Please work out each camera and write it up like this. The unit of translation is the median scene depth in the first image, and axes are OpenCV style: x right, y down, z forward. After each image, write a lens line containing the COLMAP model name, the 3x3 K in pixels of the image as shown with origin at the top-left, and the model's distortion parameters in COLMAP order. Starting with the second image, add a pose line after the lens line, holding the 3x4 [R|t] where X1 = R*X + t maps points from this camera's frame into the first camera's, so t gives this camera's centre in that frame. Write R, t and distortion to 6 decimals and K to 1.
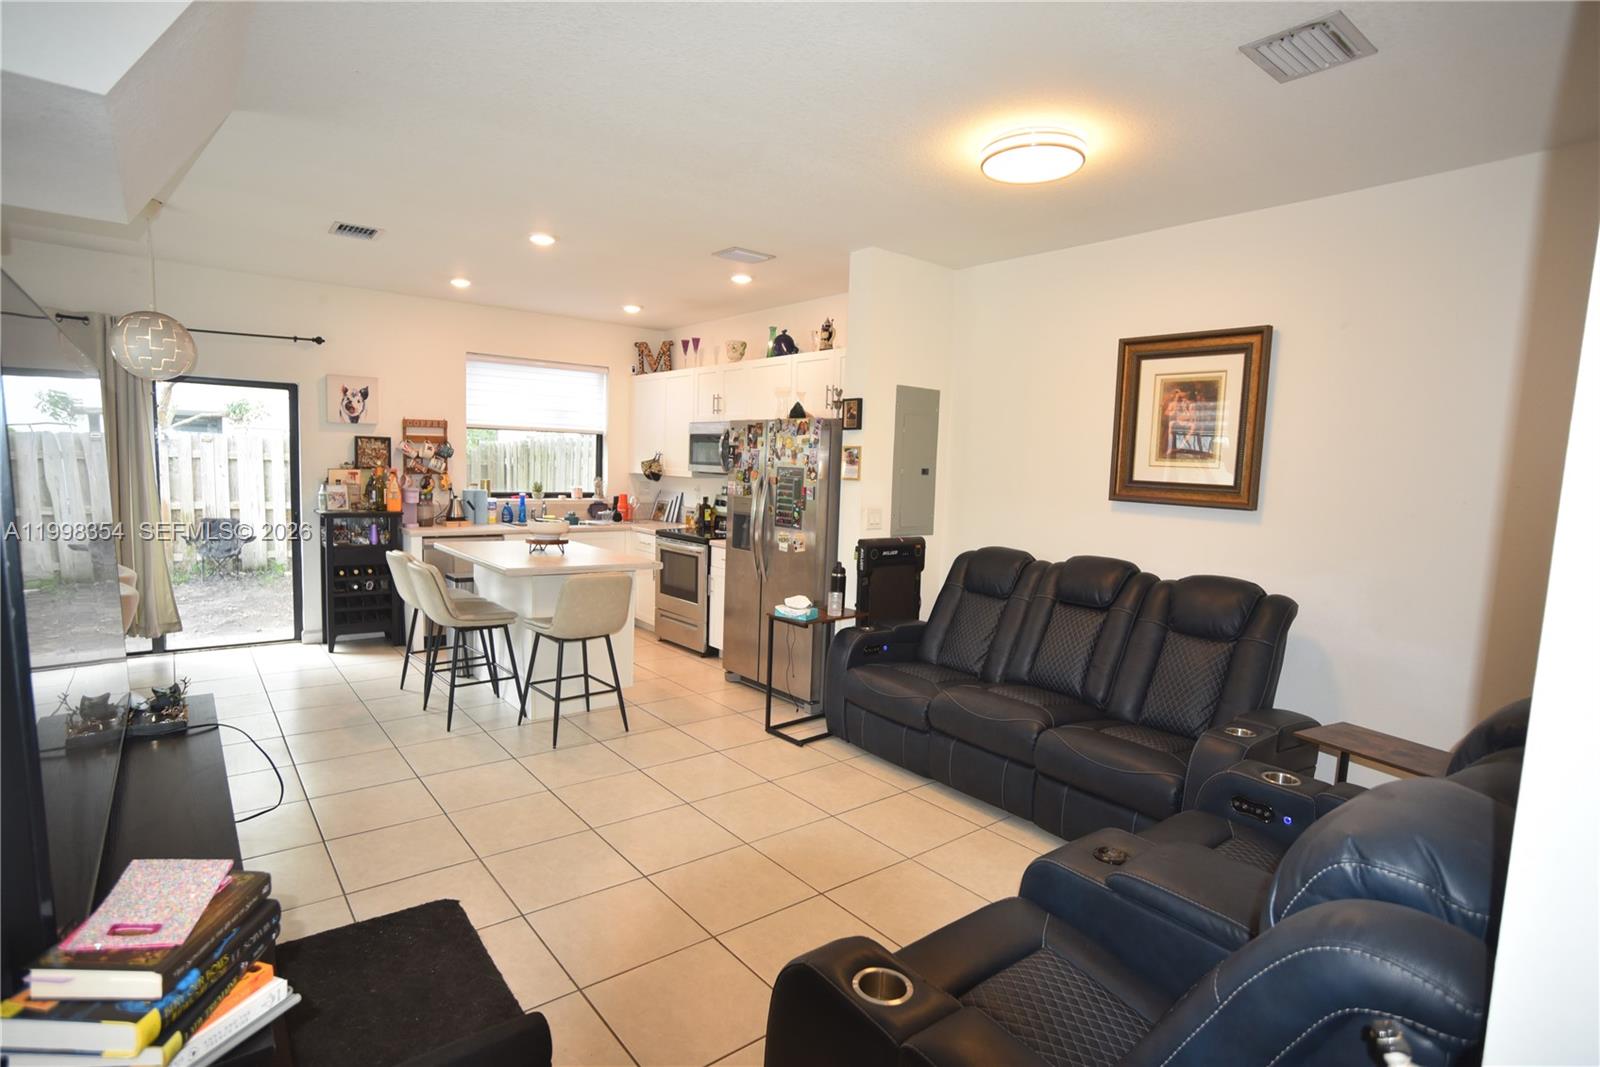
lens RADIAL K [[794.5, 0, 781.0], [0, 794.5, 540.9], [0, 0, 1]] dist [-0.045718, 0.000414]
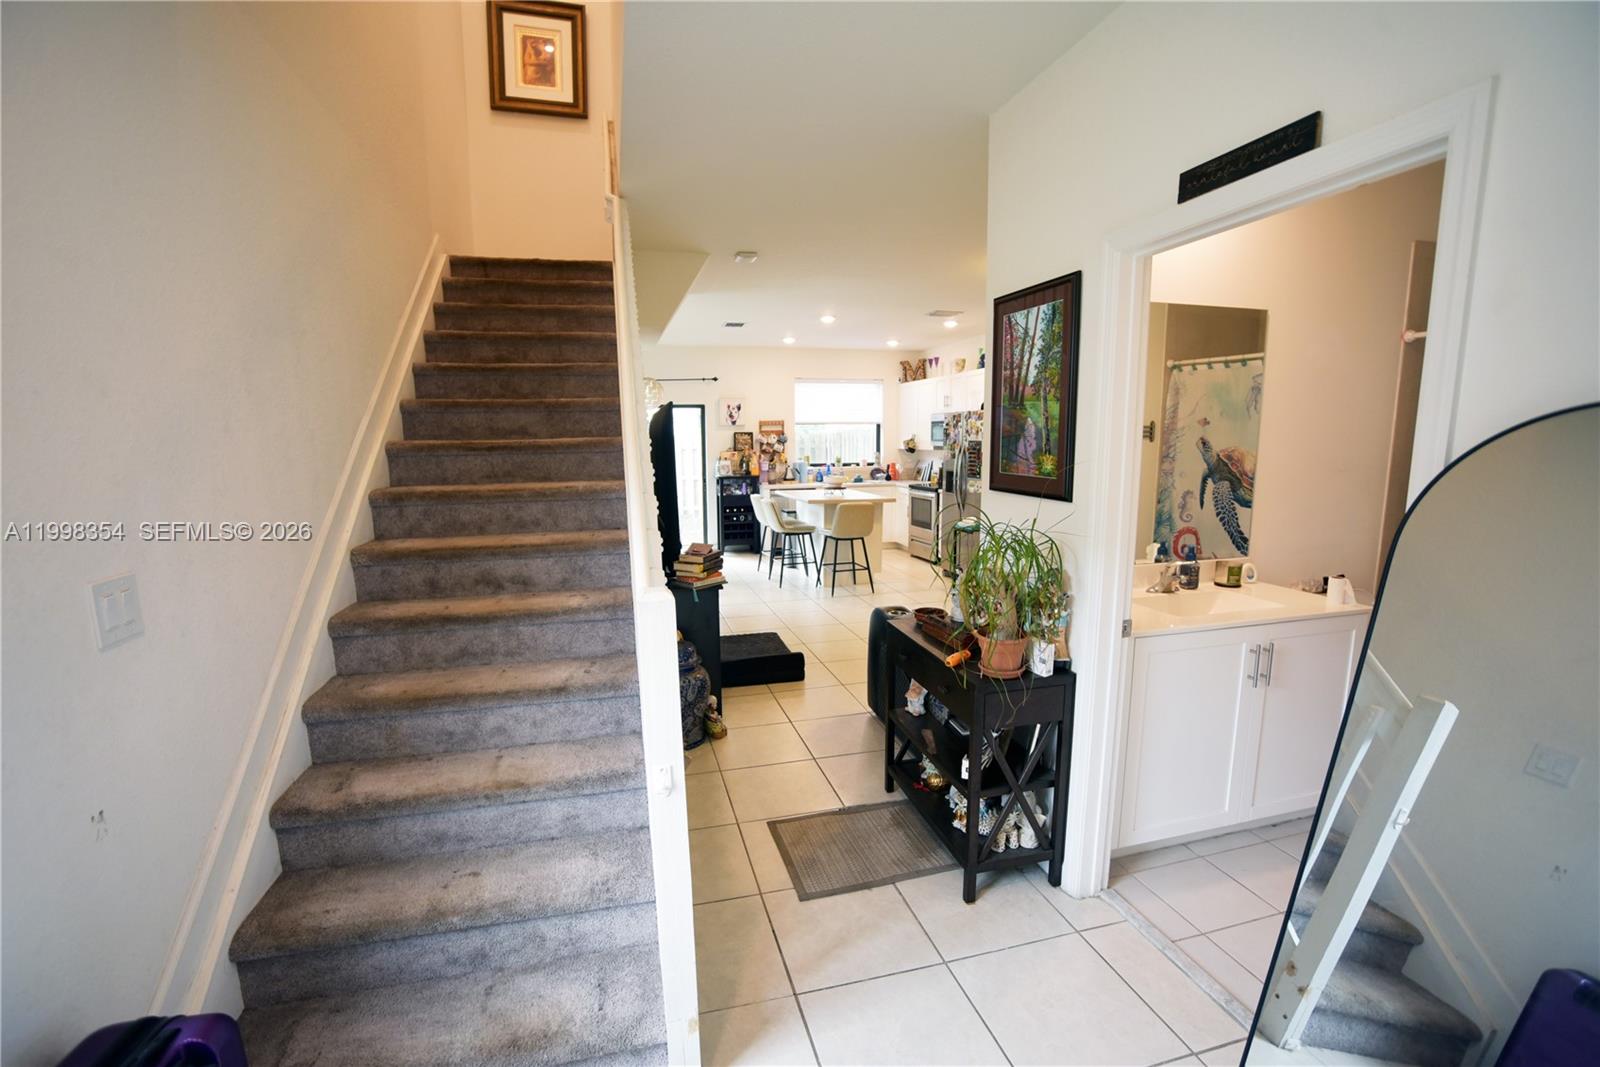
lens RADIAL K [[693.1, 0, 788.2], [0, 693.1, 540.8], [0, 0, 1]] dist [-0.072096, 0.030055]
pose [[0.915751, 0.015092, -0.401463, 0.186129], [0.001317, 0.999176, 0.040565, 0.044462], [0.401745, -0.037677, 0.914976, -0.366138]]
